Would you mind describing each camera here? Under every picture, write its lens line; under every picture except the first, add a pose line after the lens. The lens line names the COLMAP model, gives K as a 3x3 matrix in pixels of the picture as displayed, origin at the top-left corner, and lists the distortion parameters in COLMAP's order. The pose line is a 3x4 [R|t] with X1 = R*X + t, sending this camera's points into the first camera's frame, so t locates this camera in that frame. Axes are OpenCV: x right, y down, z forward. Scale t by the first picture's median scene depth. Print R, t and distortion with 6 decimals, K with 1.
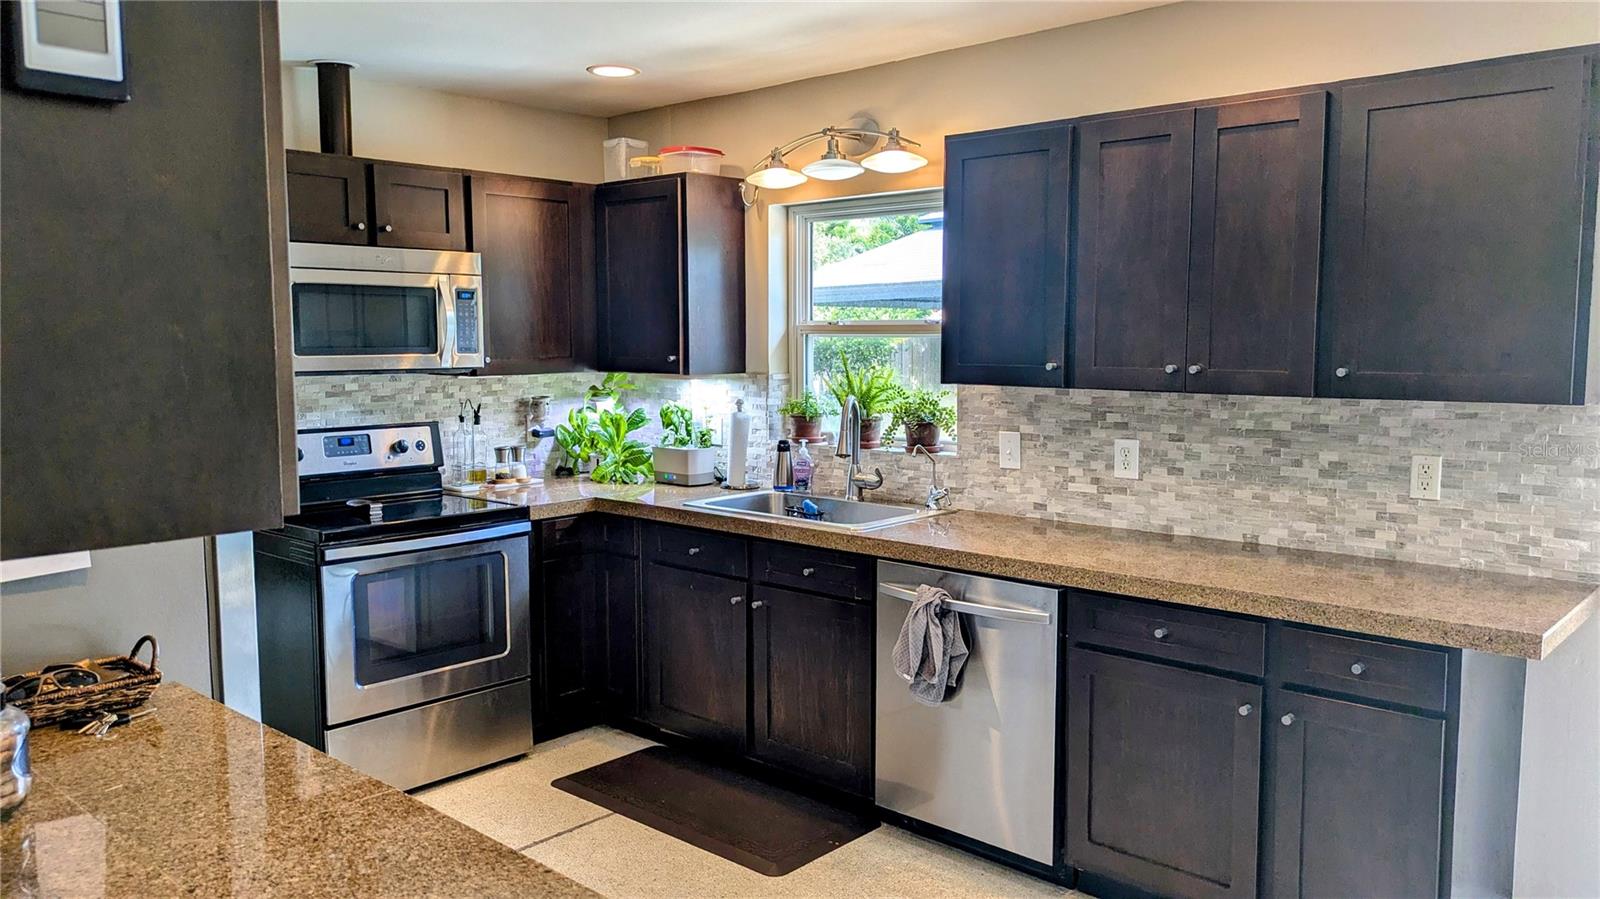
lens RADIAL K [[1177.1, 0, 790.4], [0, 1177.1, 447.3], [0, 0, 1]] dist [0.034685, -0.036571]
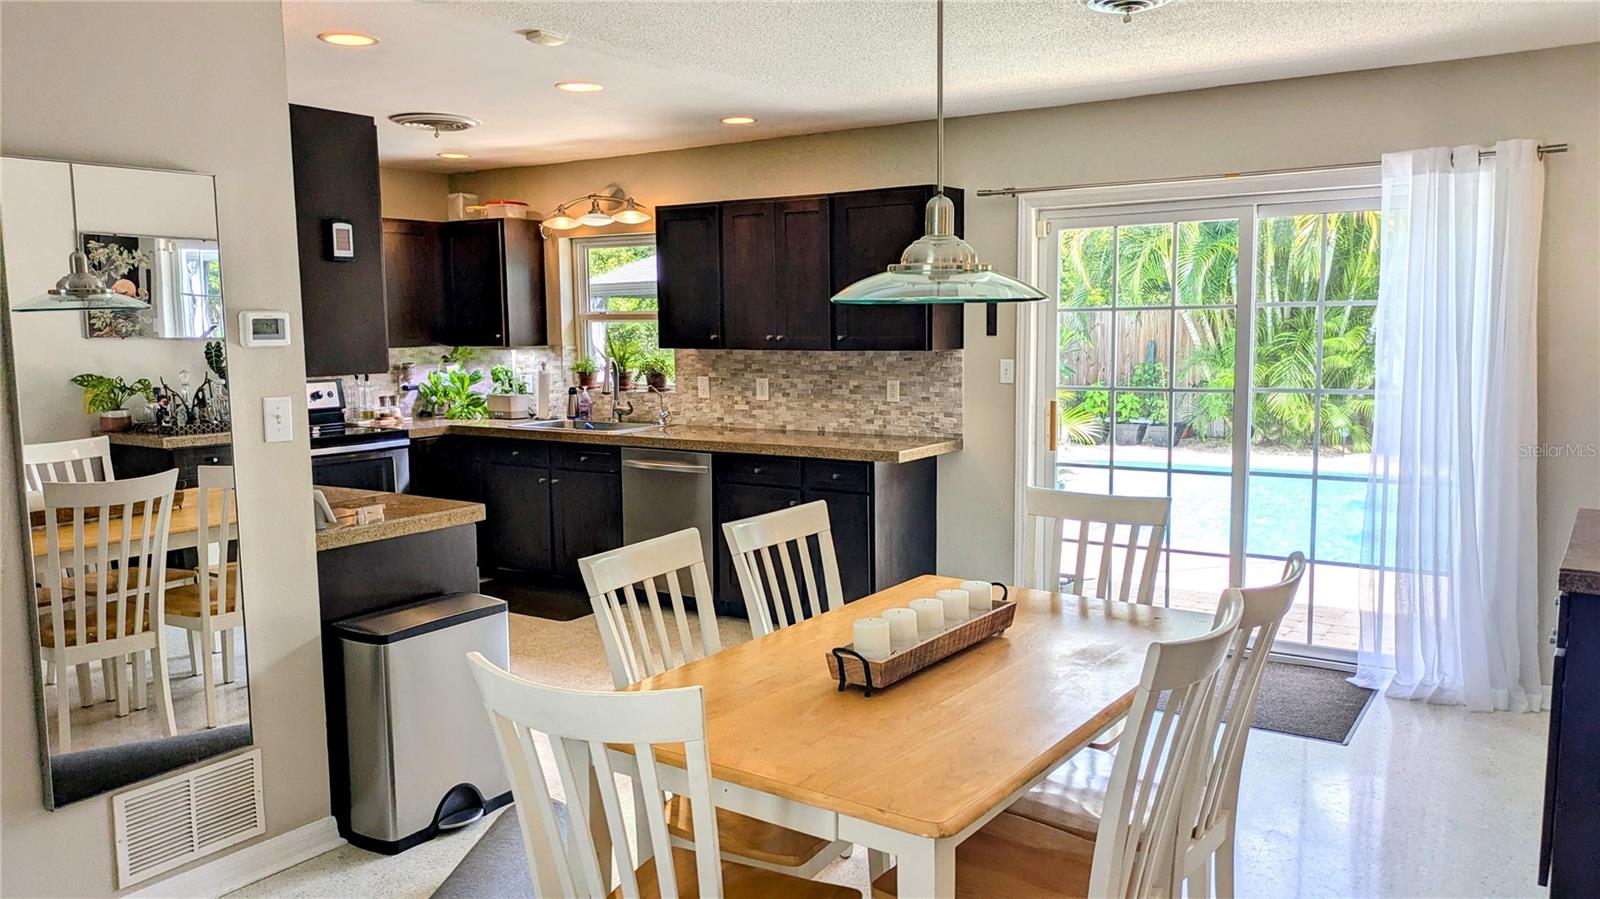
lens RADIAL K [[1177.1, 0, 815.2], [0, 1177.1, 459.7], [0, 0, 1]] dist [0.034685, -0.036571]
pose [[0.986889, -0.026054, 0.159281, 0.066245], [0.022489, 0.999456, 0.024142, 0.064919], [-0.159823, -0.020243, 0.986938, -0.667555]]
